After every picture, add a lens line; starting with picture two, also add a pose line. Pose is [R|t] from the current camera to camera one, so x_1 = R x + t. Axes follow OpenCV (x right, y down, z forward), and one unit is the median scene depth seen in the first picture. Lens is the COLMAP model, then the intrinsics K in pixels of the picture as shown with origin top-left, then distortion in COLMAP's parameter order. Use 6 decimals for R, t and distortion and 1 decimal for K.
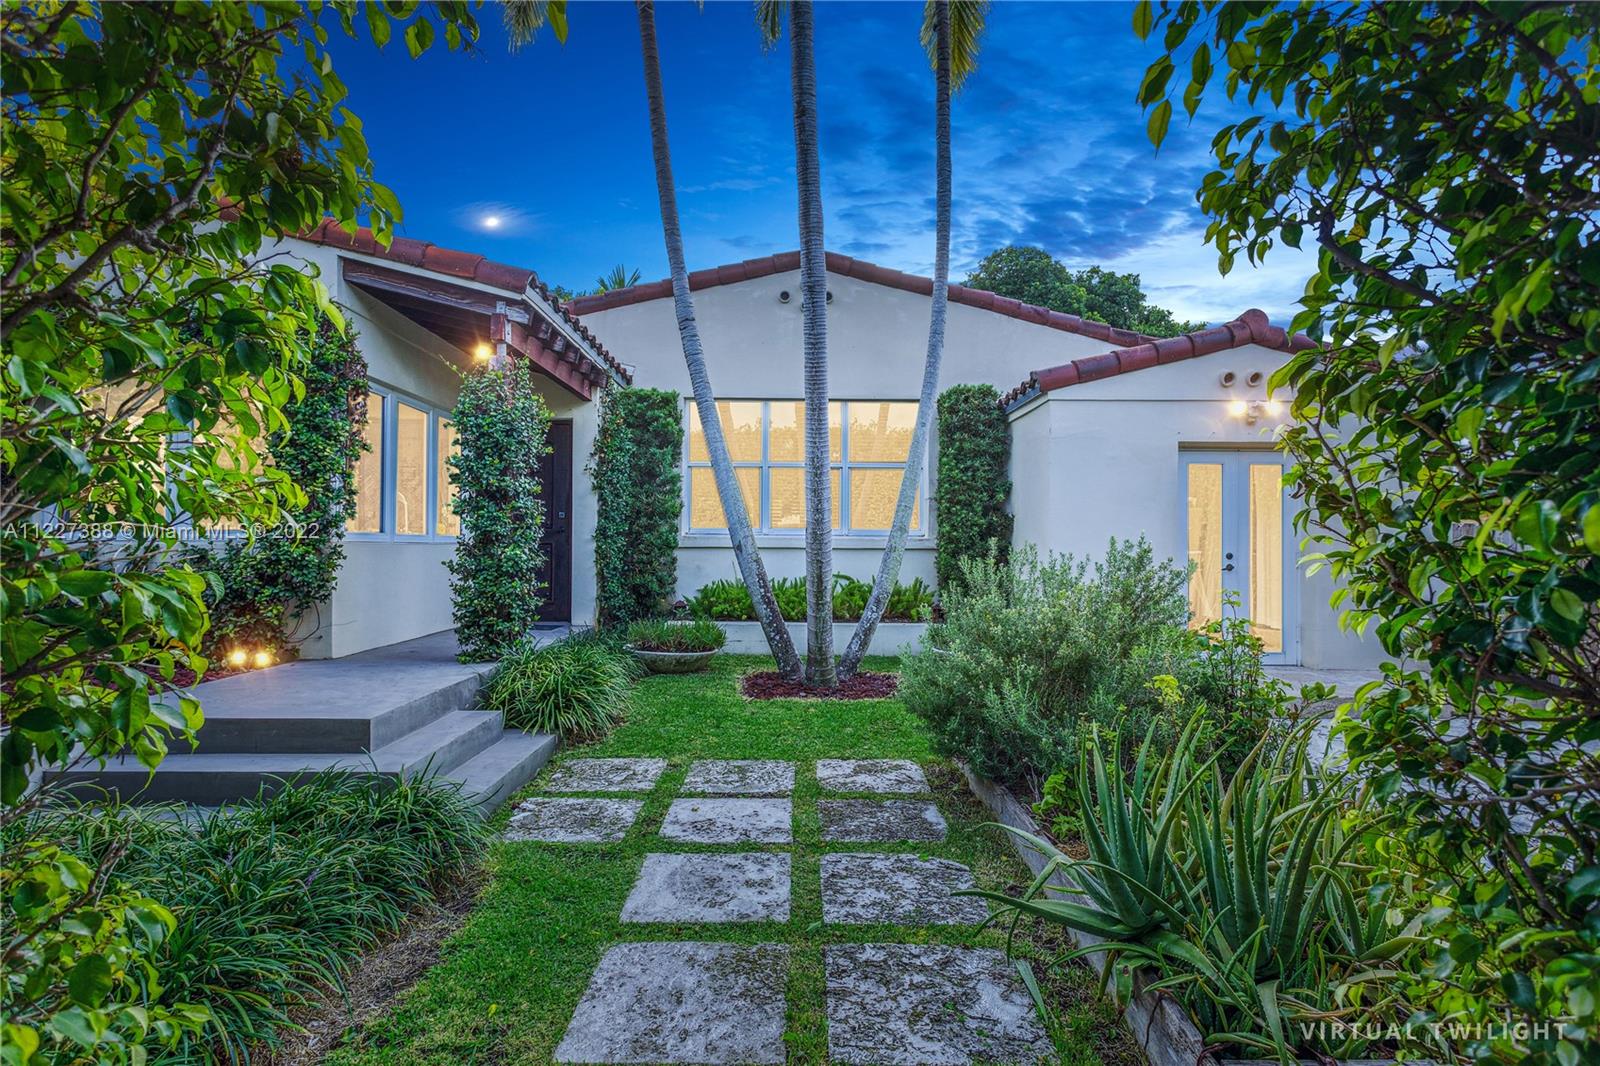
lens RADIAL K [[824.2, 0, 800.1], [0, 824.2, 540.7], [0, 0, 1]] dist [0.005392, 0.001285]
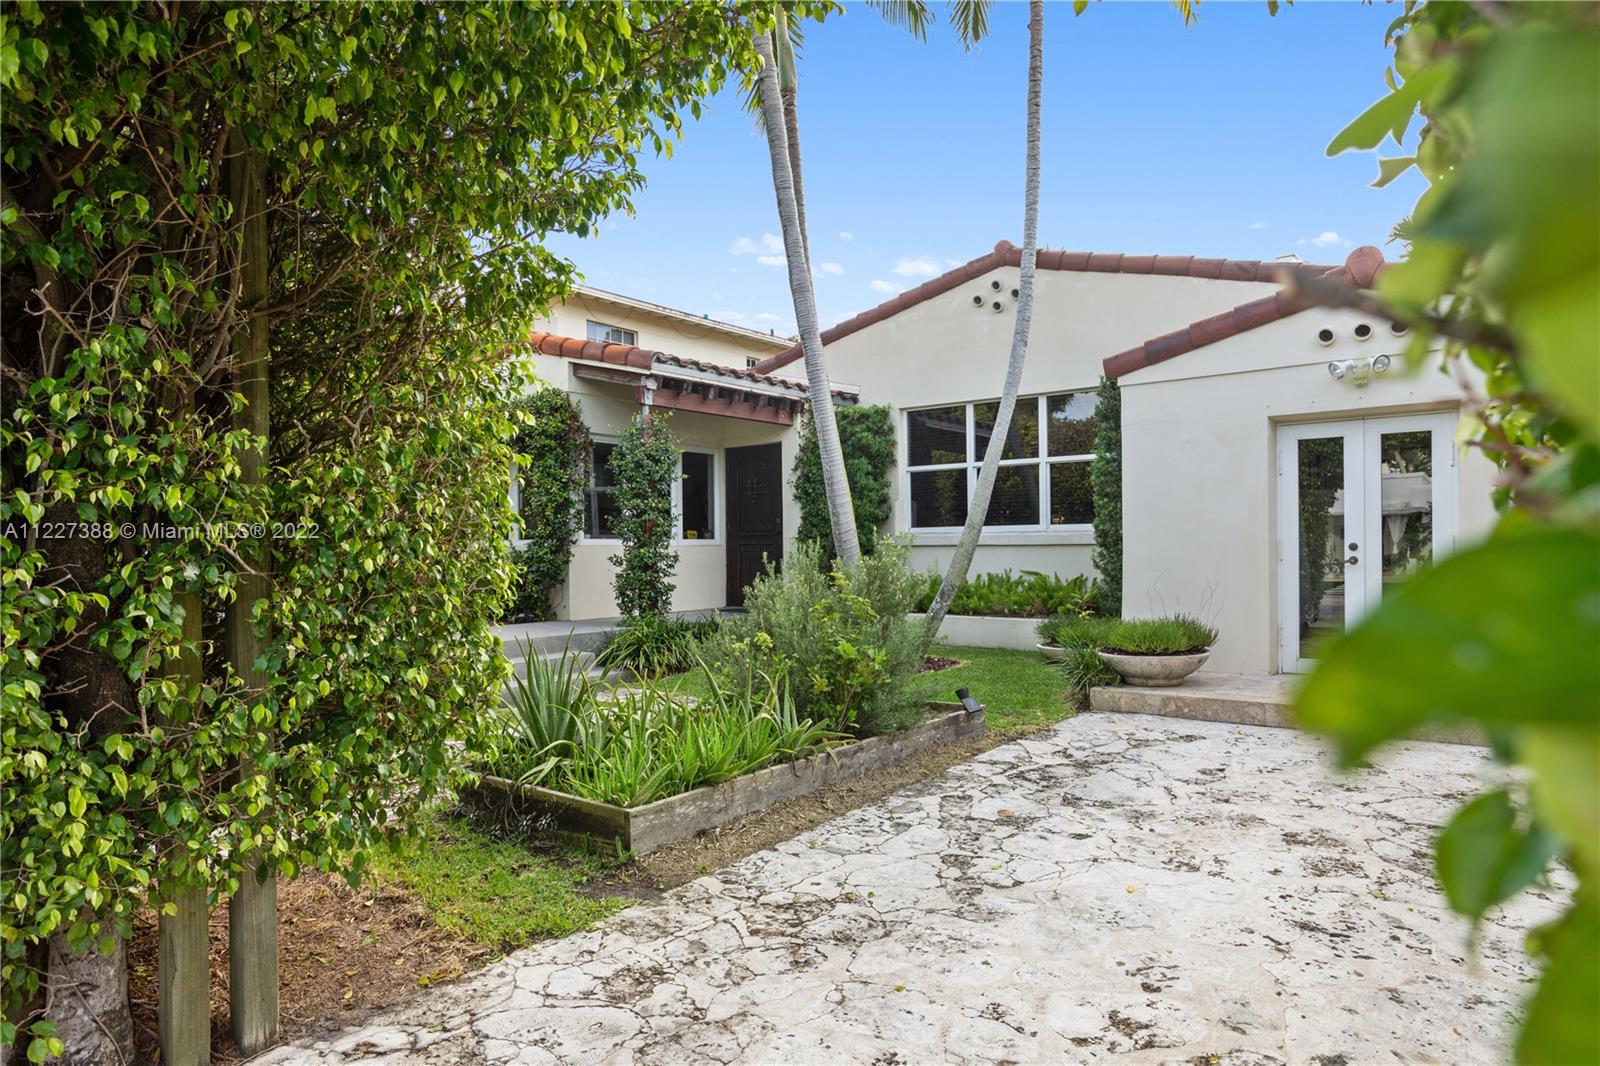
lens RADIAL K [[980.0, 0, 800.8], [0, 980.0, 536.5], [0, 0, 1]] dist [0.000211, 0.000003]
pose [[0.775384, -0.020815, -0.631147, 0.655639], [0.020000, 0.999765, -0.008401, 0.004495], [0.631173, -0.006109, 0.775618, -0.102973]]
